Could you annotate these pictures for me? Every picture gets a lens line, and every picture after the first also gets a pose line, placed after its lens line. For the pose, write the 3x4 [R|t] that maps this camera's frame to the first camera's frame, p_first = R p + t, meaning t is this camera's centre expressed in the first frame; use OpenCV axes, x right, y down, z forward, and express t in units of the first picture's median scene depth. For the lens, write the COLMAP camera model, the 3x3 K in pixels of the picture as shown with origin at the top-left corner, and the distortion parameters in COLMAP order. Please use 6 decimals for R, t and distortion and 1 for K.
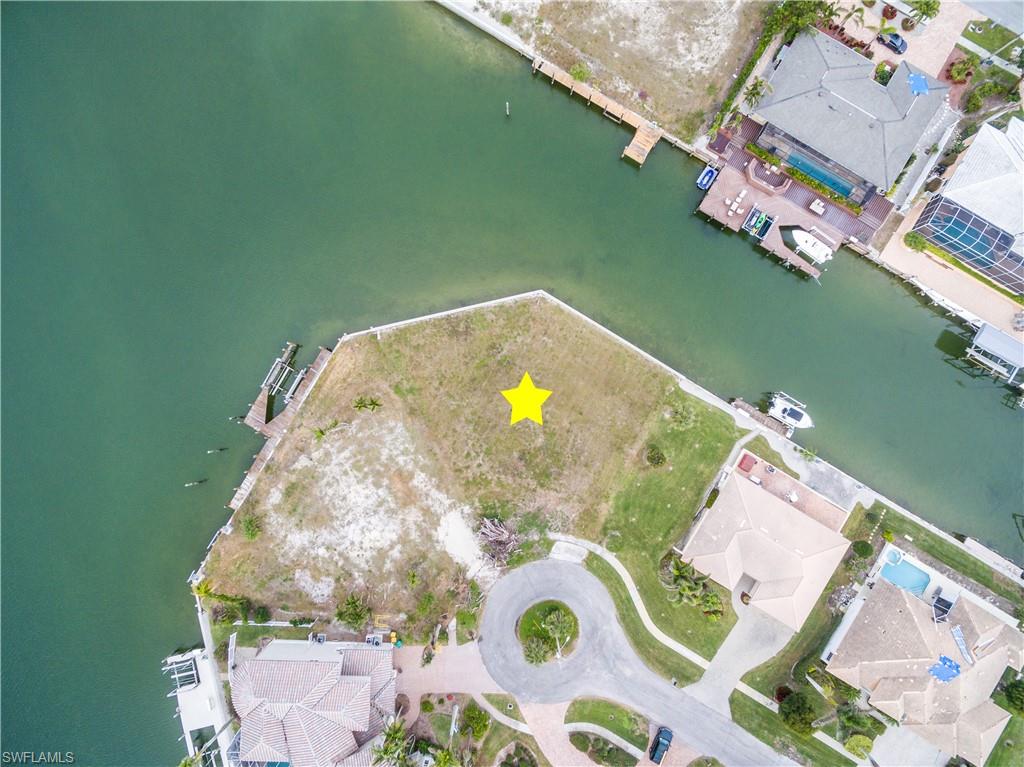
lens RADIAL K [[574.1, 0, 512.0], [0, 574.1, 383.5], [0, 0, 1]] dist [0.004870, 0.000490]
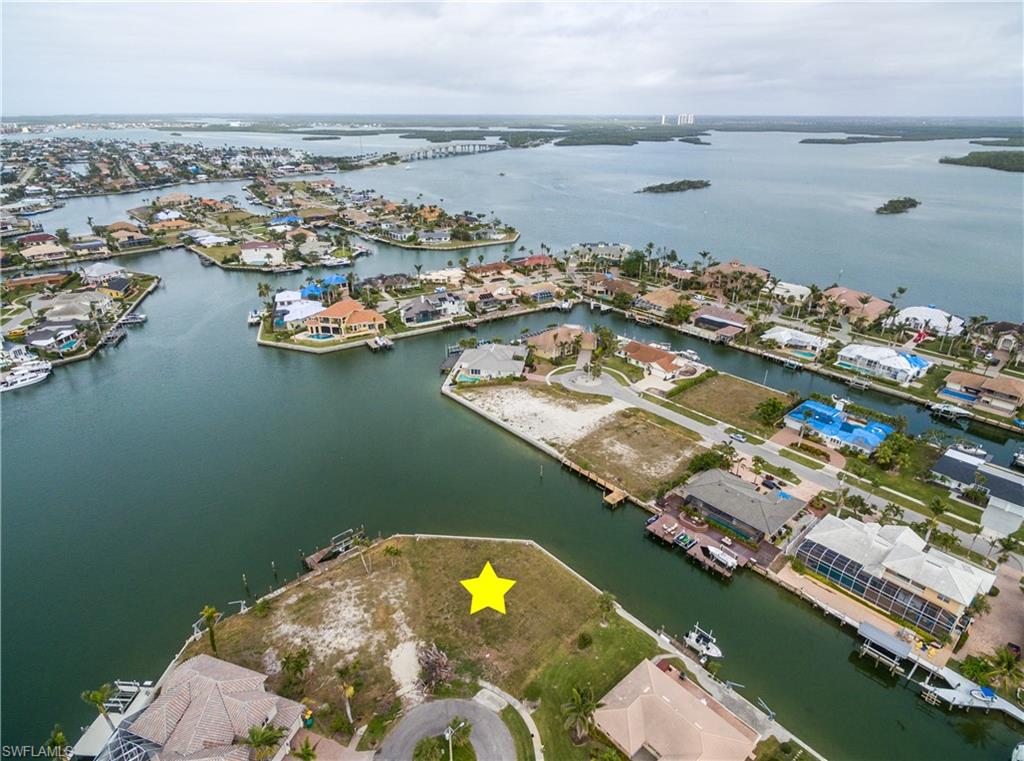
lens RADIAL K [[579.2, 0, 512.0], [0, 579.2, 380.5], [0, 0, 1]] dist [0.015108, -0.000695]
pose [[0.954487, 0.132592, -0.267160, 0.351593], [-0.298253, 0.423234, -0.855522, 0.968810], [-0.000364, 0.896266, 0.443518, -0.032438]]
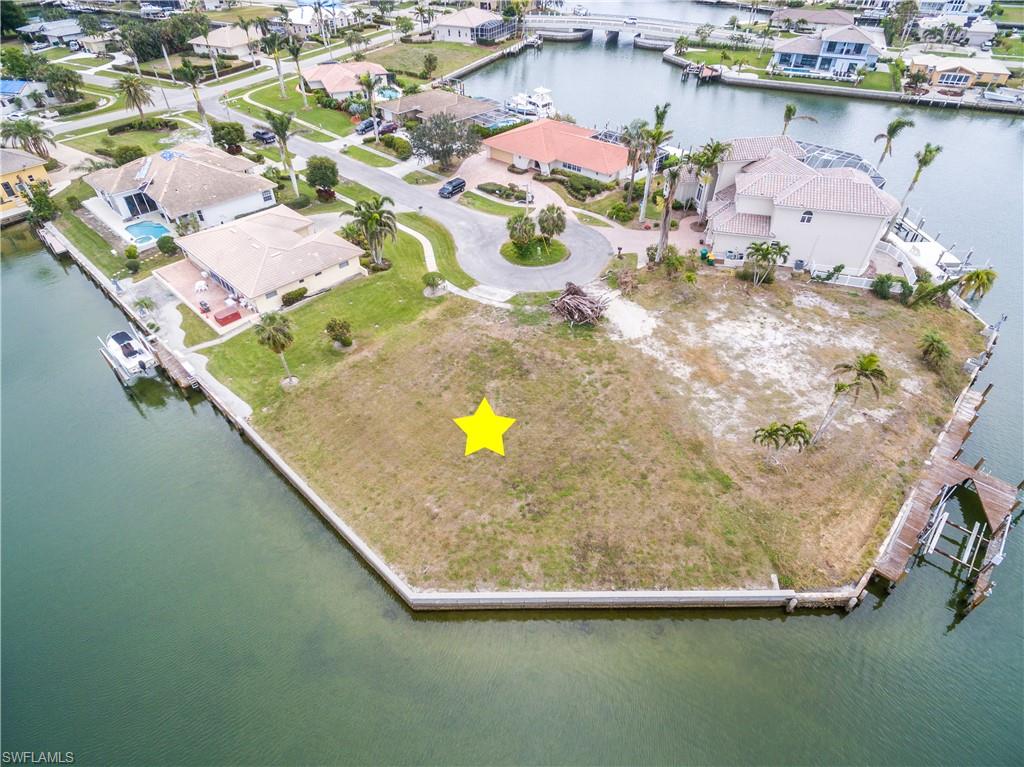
lens RADIAL K [[574.1, 0, 512.0], [0, 574.1, 383.5], [0, 0, 1]] dist [0.004870, 0.000490]
pose [[-0.976895, -0.135743, 0.165074, -0.079968], [0.213711, -0.613872, 0.759927, -0.390770], [-0.001821, 0.777647, 0.628699, 0.591647]]
